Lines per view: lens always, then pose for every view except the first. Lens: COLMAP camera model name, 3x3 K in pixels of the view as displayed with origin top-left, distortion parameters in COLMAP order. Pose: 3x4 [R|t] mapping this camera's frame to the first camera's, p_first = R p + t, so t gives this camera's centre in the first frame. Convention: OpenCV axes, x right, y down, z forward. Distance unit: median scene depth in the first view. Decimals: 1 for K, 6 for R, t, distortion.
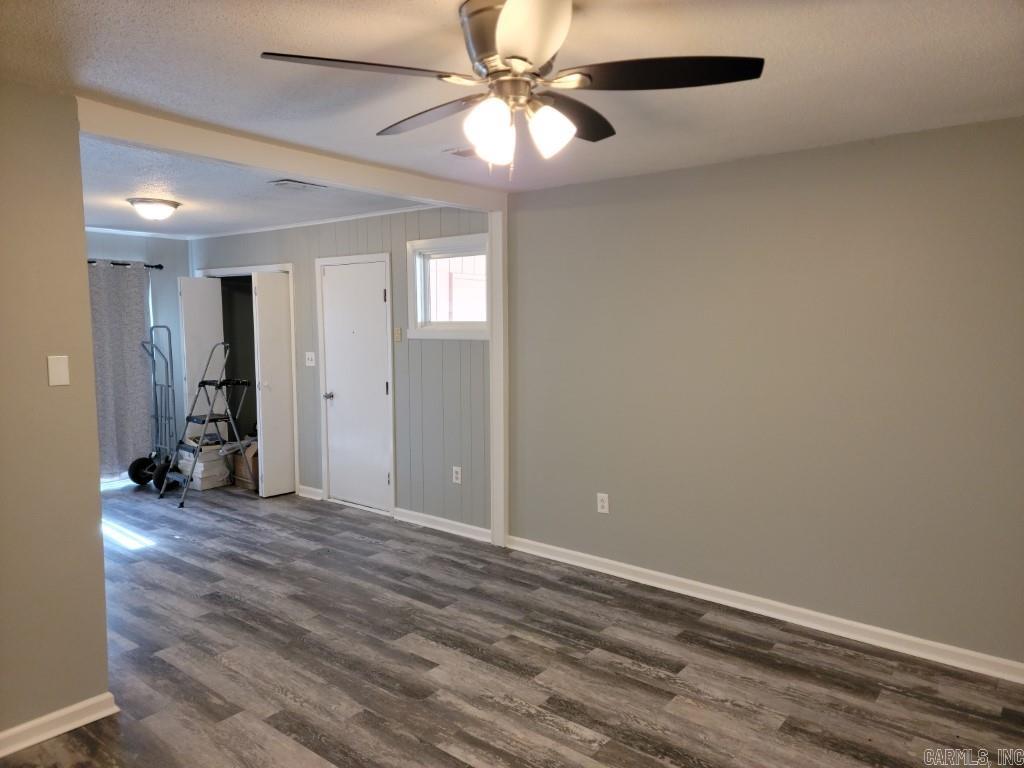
lens RADIAL K [[718.9, 0, 512.7], [0, 718.9, 384.3], [0, 0, 1]] dist [0.053553, -0.003219]
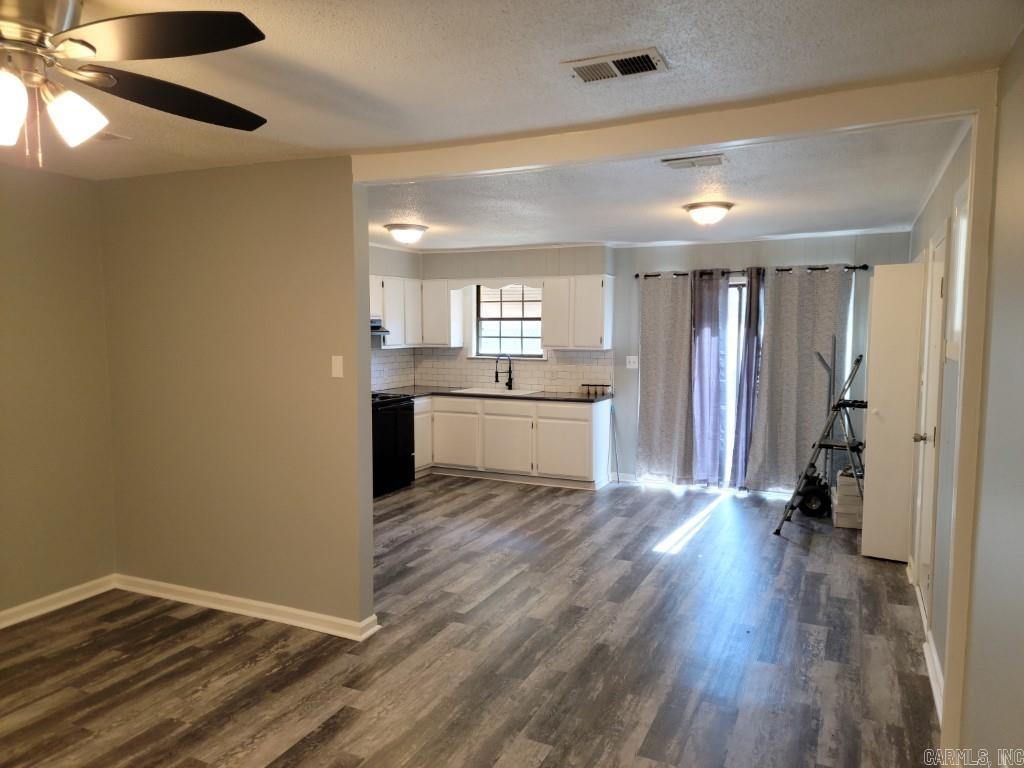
lens RADIAL K [[718.9, 0, 511.3], [0, 718.9, 384.6], [0, 0, 1]] dist [0.053553, -0.003219]
pose [[0.225926, 0.086283, -0.970316, 0.504557], [-0.093512, 0.993391, 0.066562, -0.069086], [0.969646, 0.075698, 0.232502, 0.691354]]
